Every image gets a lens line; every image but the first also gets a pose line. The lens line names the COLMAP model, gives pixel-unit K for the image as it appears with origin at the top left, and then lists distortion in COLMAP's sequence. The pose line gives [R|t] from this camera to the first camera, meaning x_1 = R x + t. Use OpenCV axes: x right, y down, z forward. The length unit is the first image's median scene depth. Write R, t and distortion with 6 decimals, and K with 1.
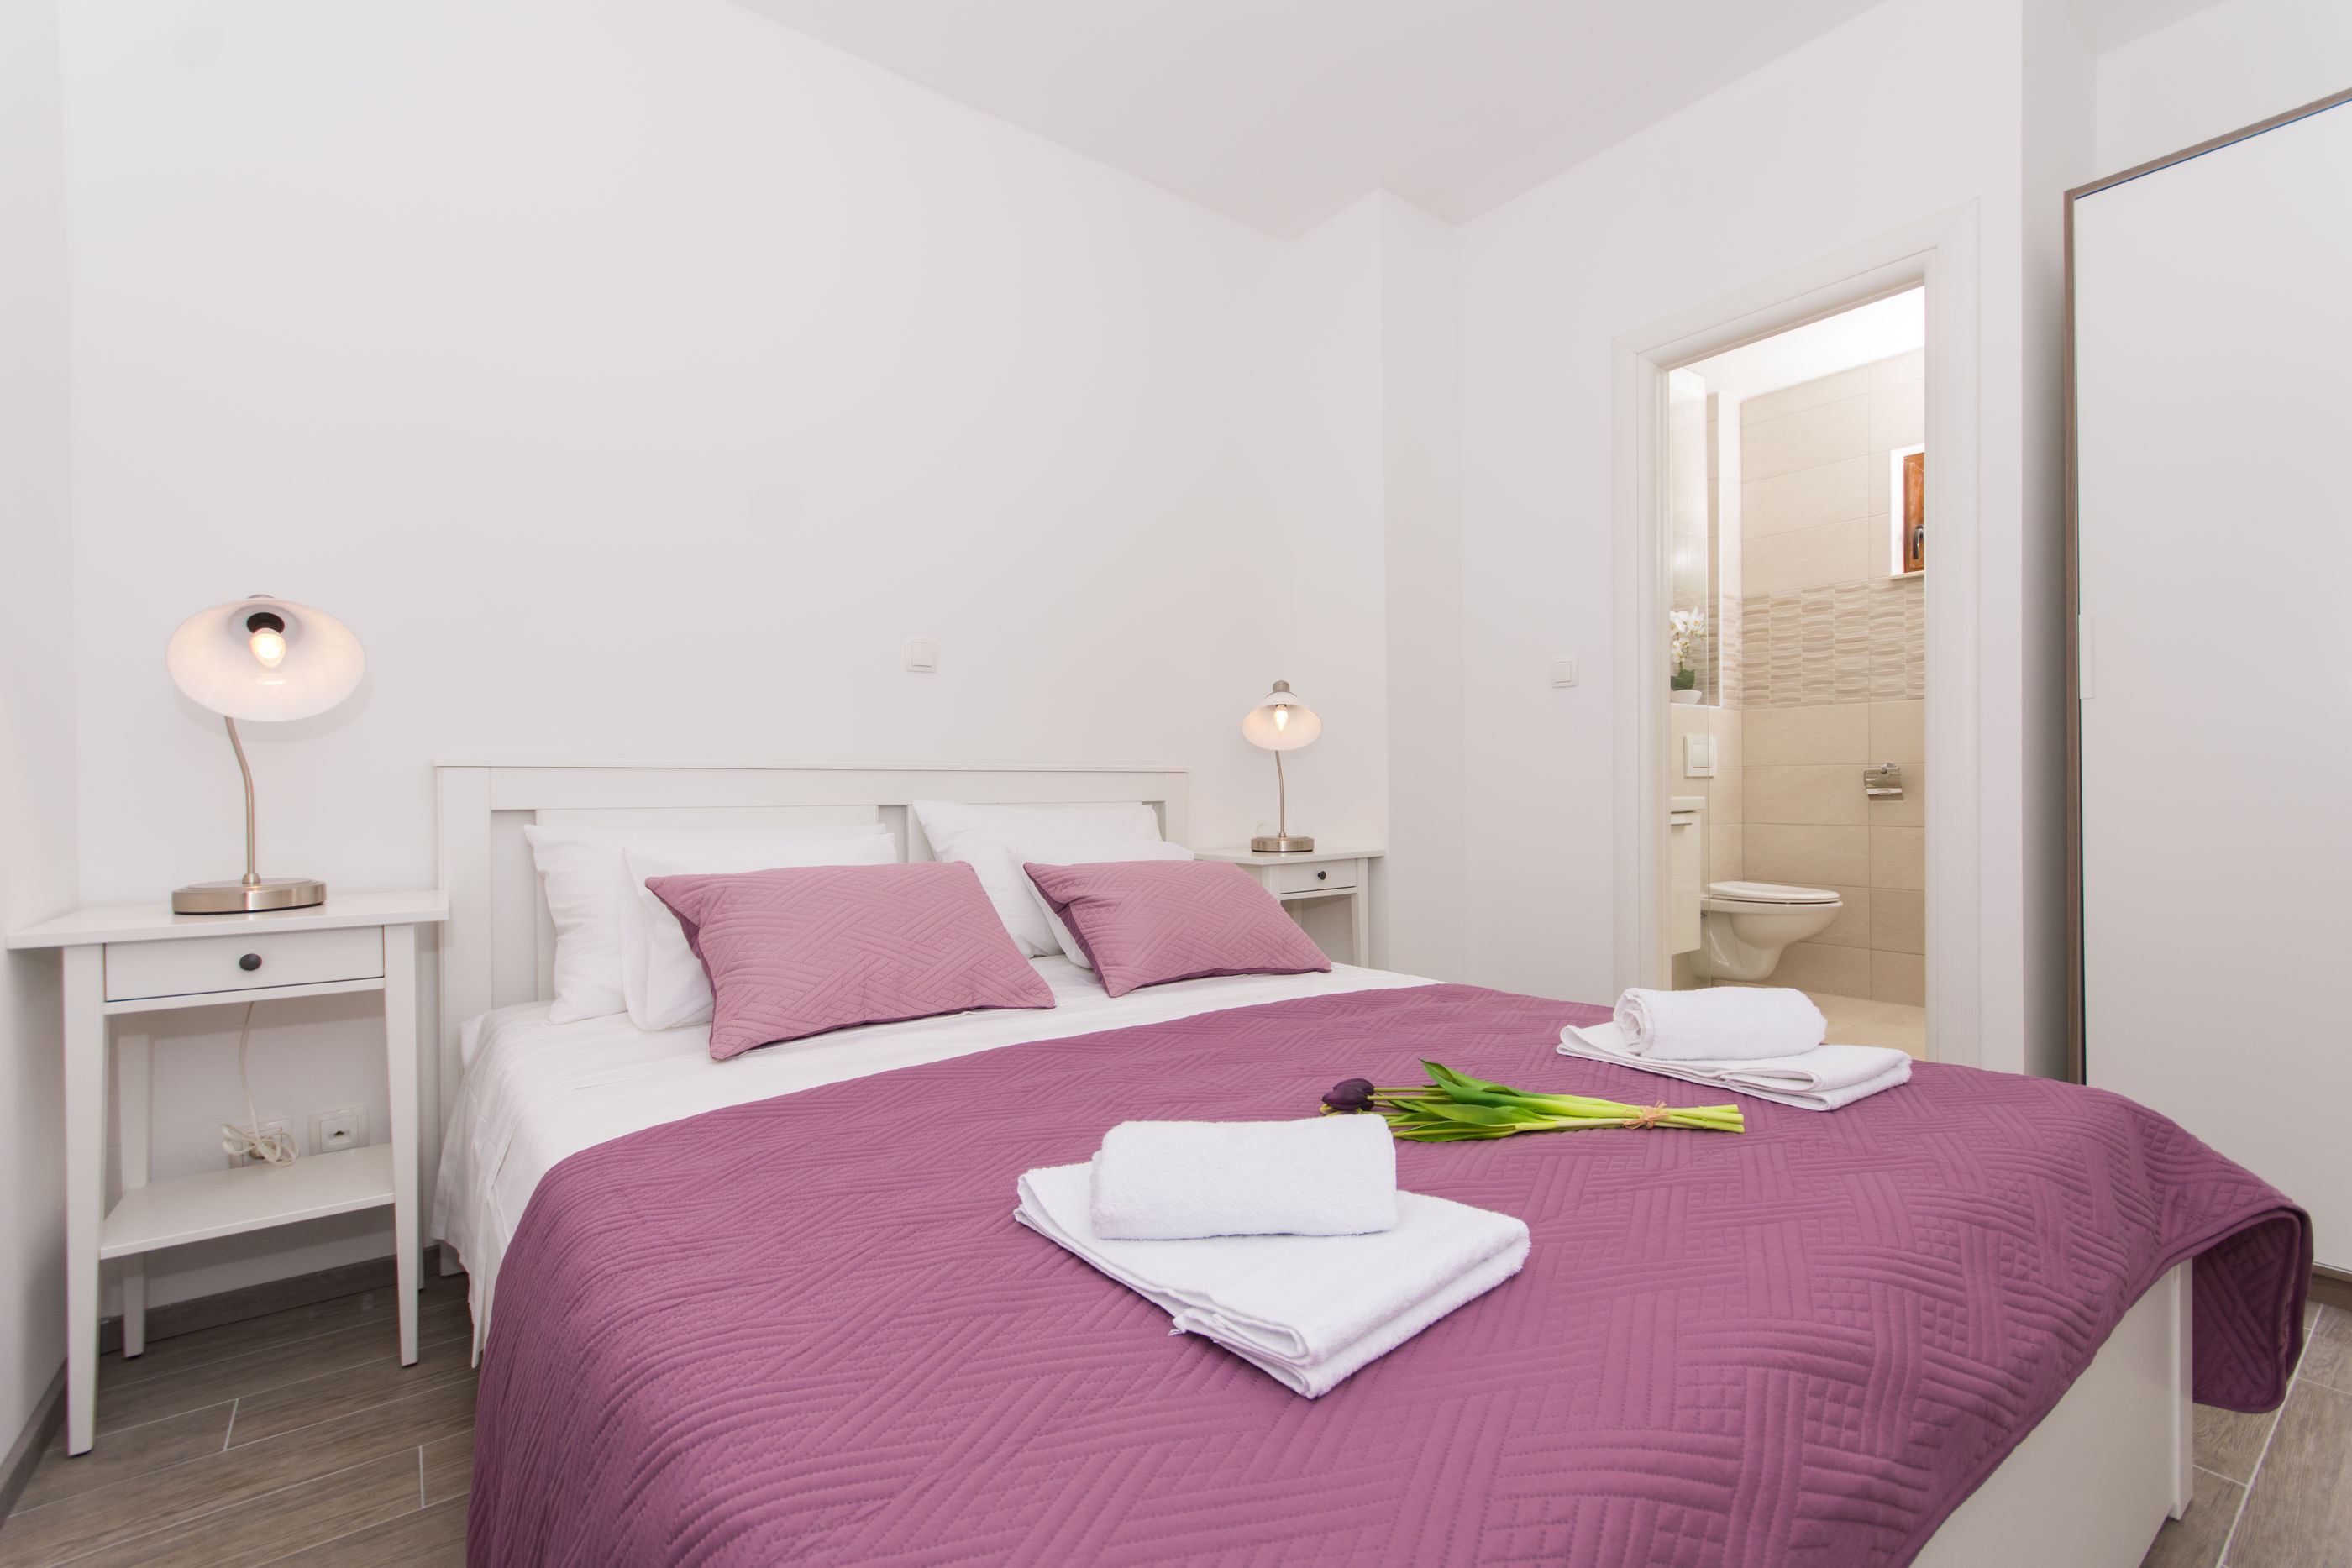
lens RADIAL K [[1024.8, 0, 1179.2], [0, 1024.8, 786.5], [0, 0, 1]] dist [0.005574, 0.001006]
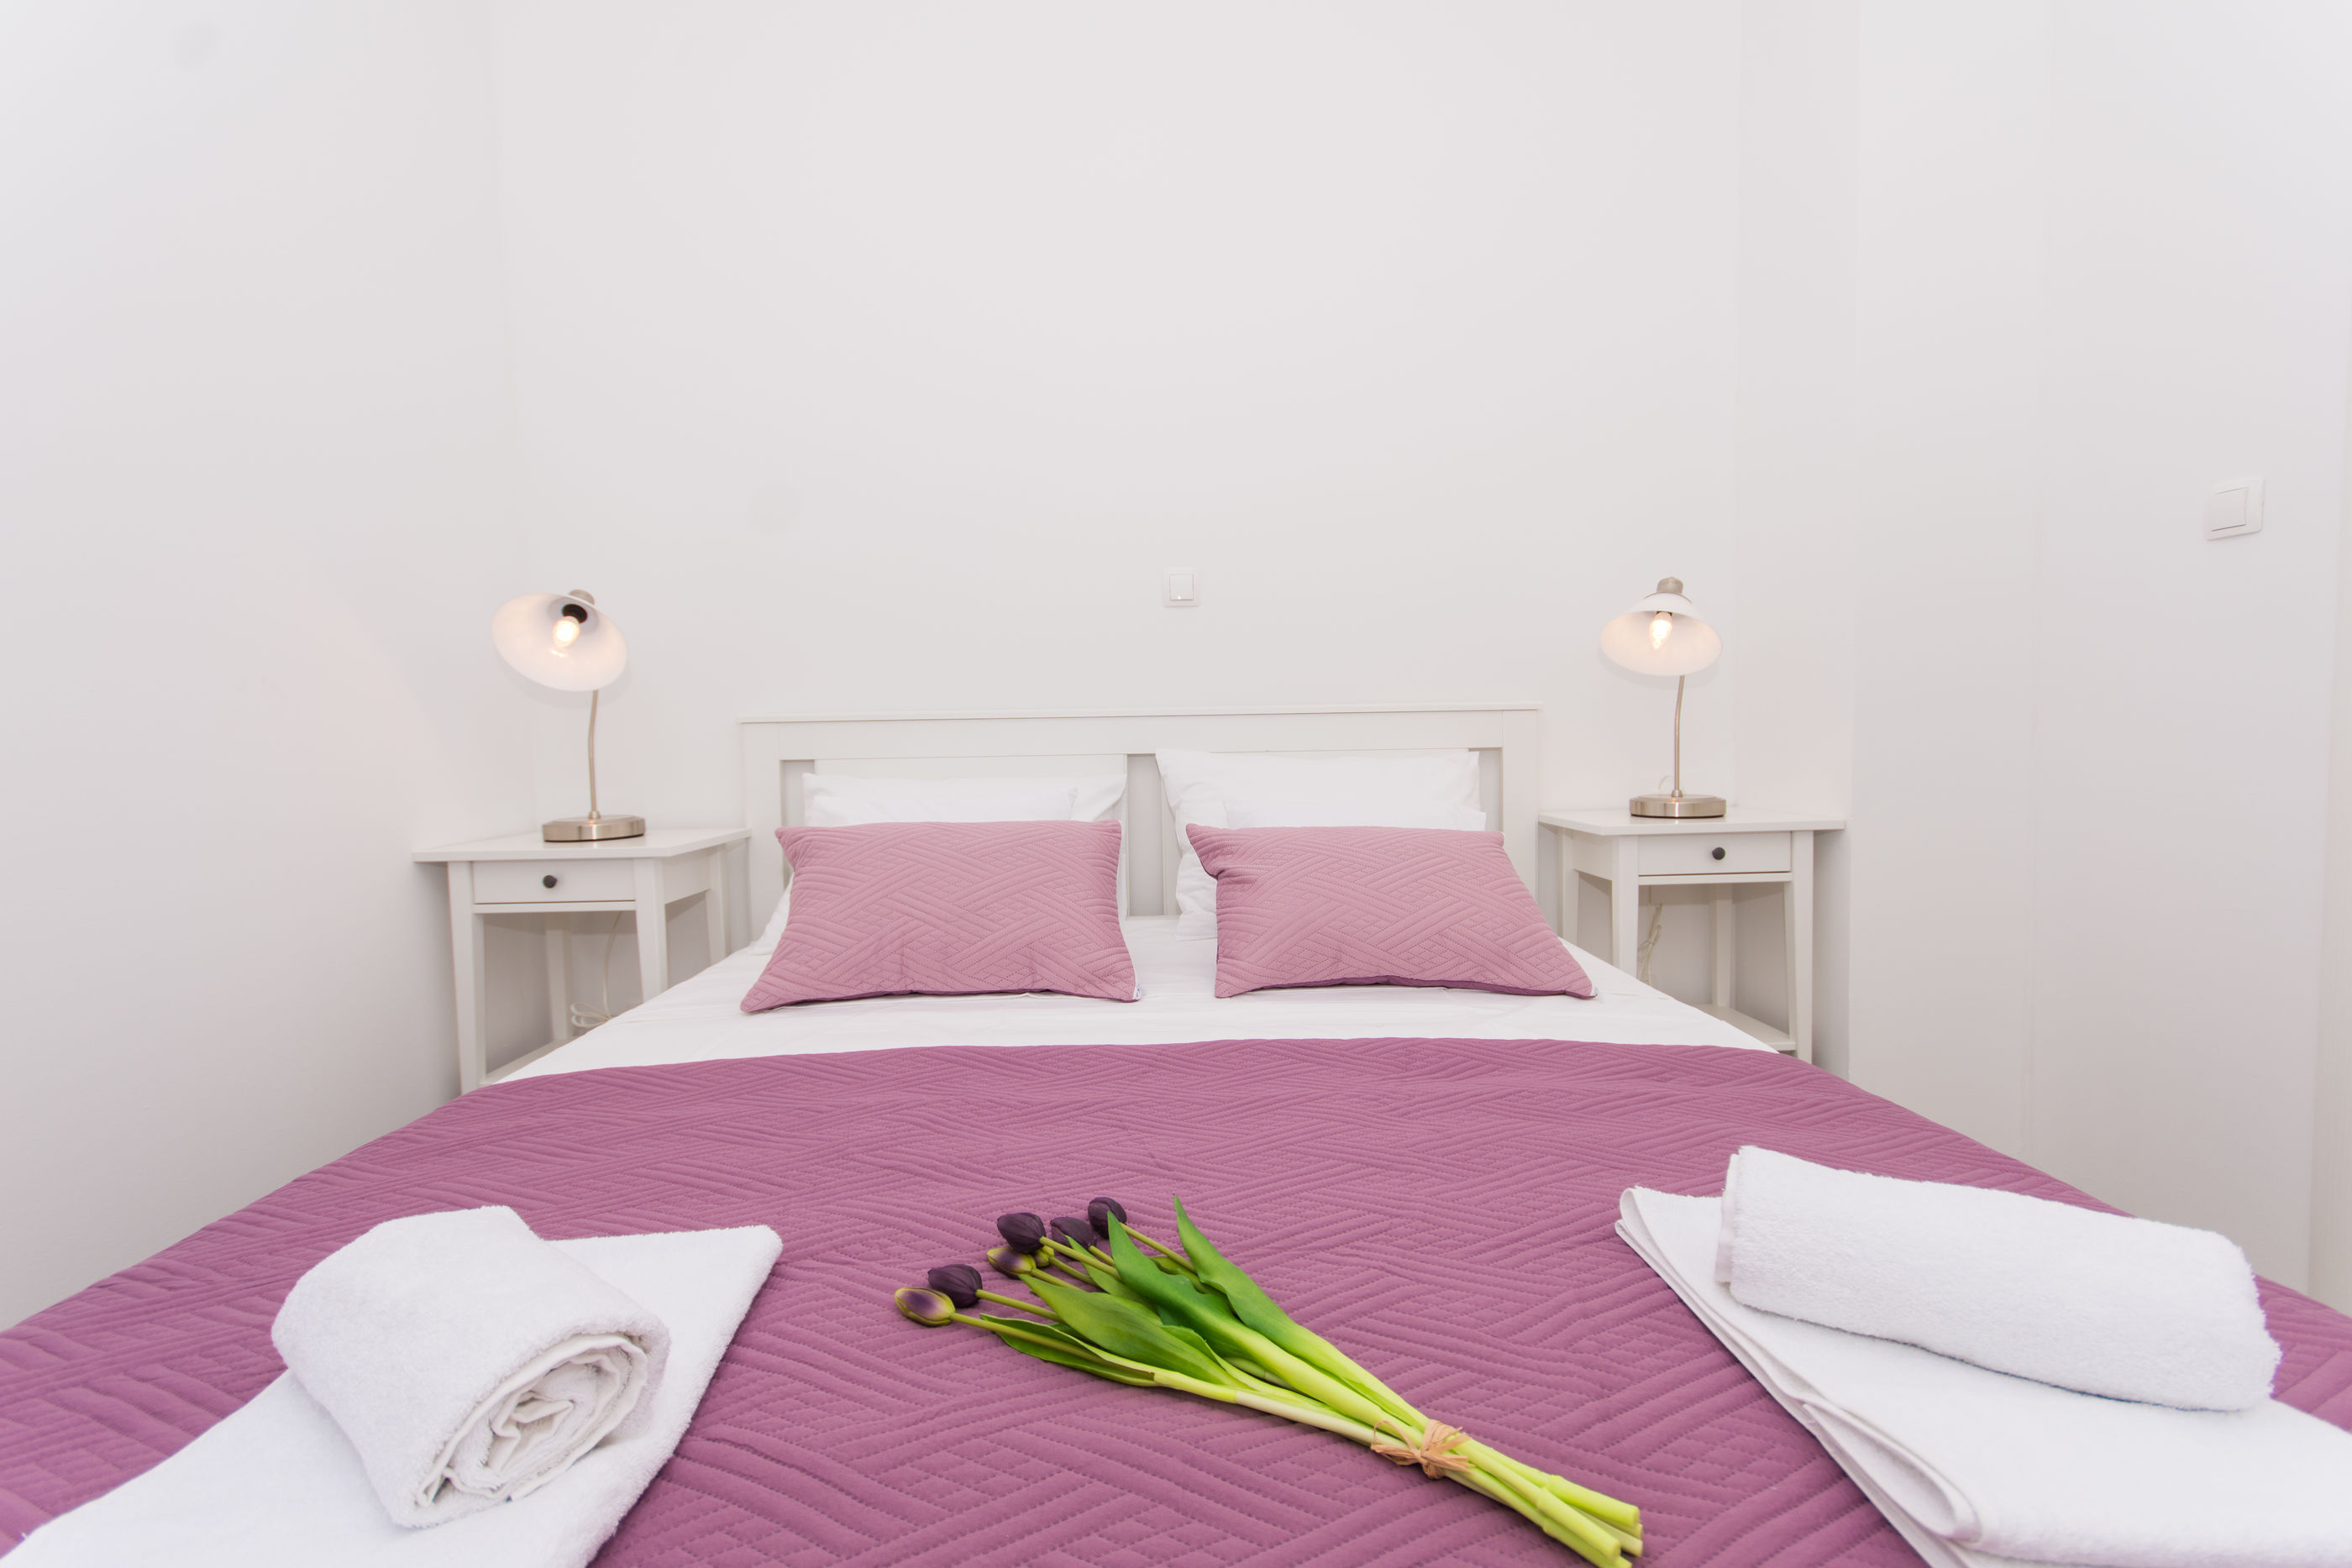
lens RADIAL K [[1024.8, 0, 1165.3], [0, 1024.8, 778.9], [0, 0, 1]] dist [0.005574, 0.001006]
pose [[0.811183, 0.016010, -0.584573, 0.330955], [0.015209, 0.998709, 0.048458, -0.005099], [0.584594, -0.048199, 0.809893, 0.297180]]
